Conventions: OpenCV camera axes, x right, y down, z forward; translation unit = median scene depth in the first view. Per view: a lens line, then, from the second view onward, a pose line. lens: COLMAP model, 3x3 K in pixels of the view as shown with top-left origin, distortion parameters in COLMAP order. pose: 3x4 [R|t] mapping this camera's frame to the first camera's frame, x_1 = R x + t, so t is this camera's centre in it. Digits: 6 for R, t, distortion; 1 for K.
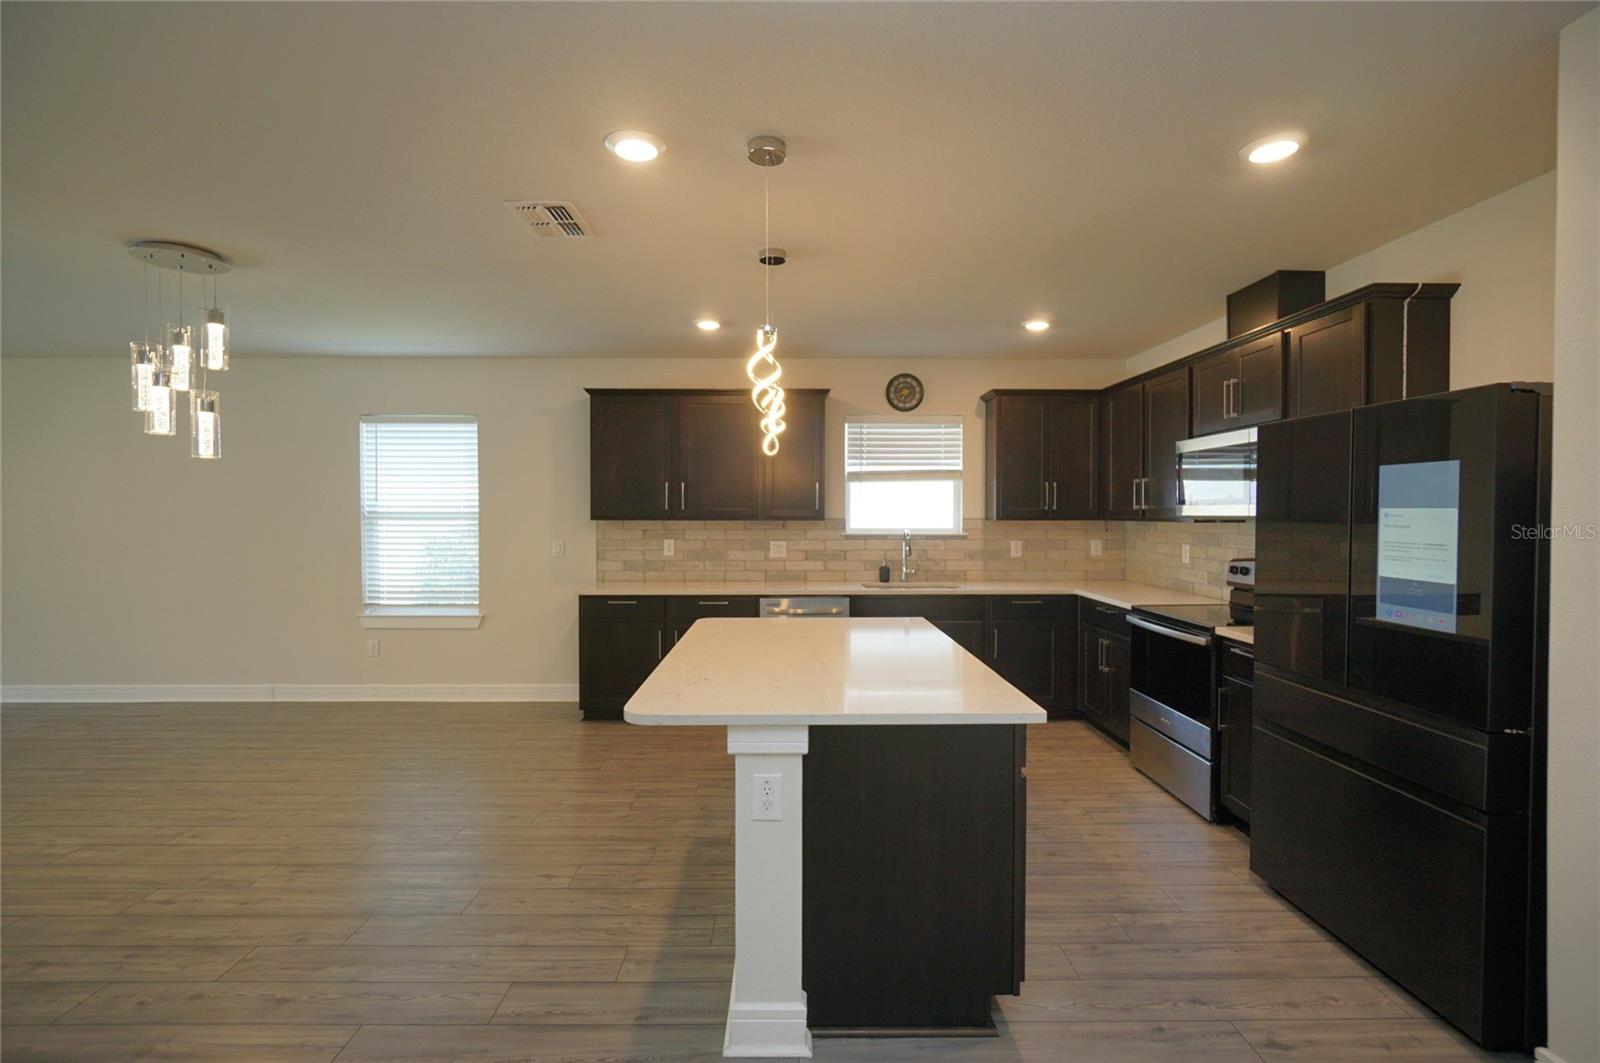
lens RADIAL K [[715.6, 0, 791.5], [0, 715.6, 526.3], [0, 0, 1]] dist [-0.027508, 0.005134]
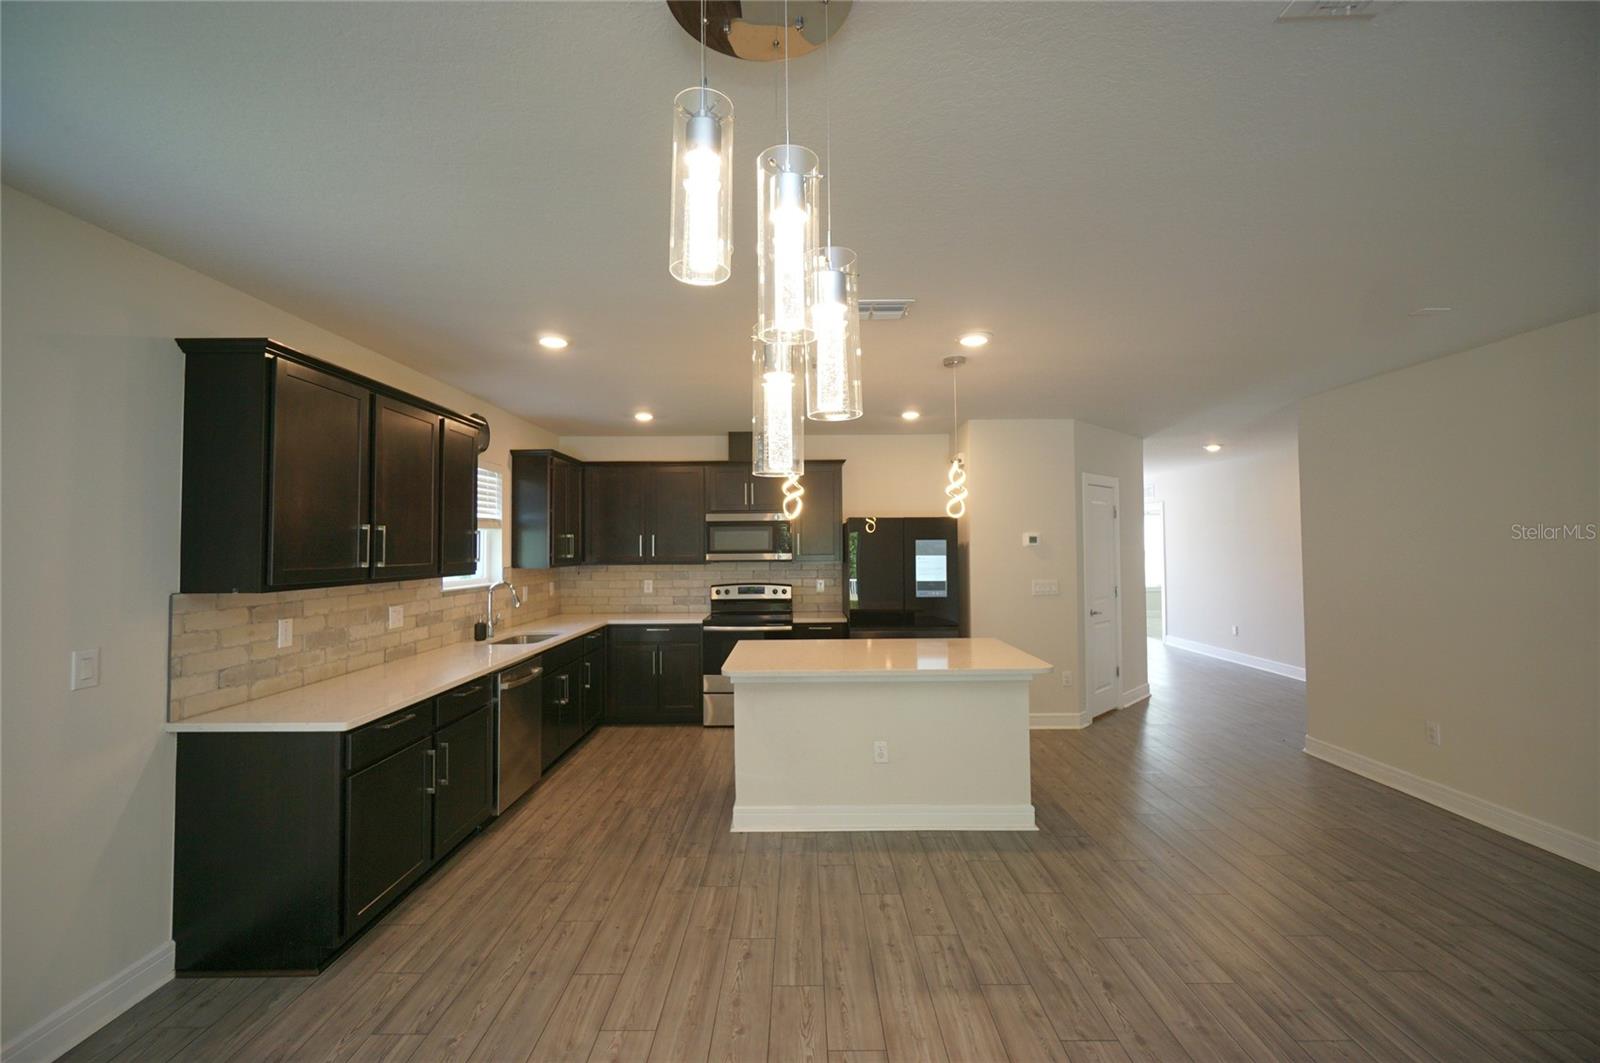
lens RADIAL K [[715.6, 0, 791.5], [0, 715.6, 526.3], [0, 0, 1]] dist [-0.027508, 0.005134]
pose [[0.001538, 0.025041, 0.999685, -0.959787], [0.026222, 0.999342, -0.025072, -0.041470], [-0.999655, 0.026252, 0.000880, 0.748008]]
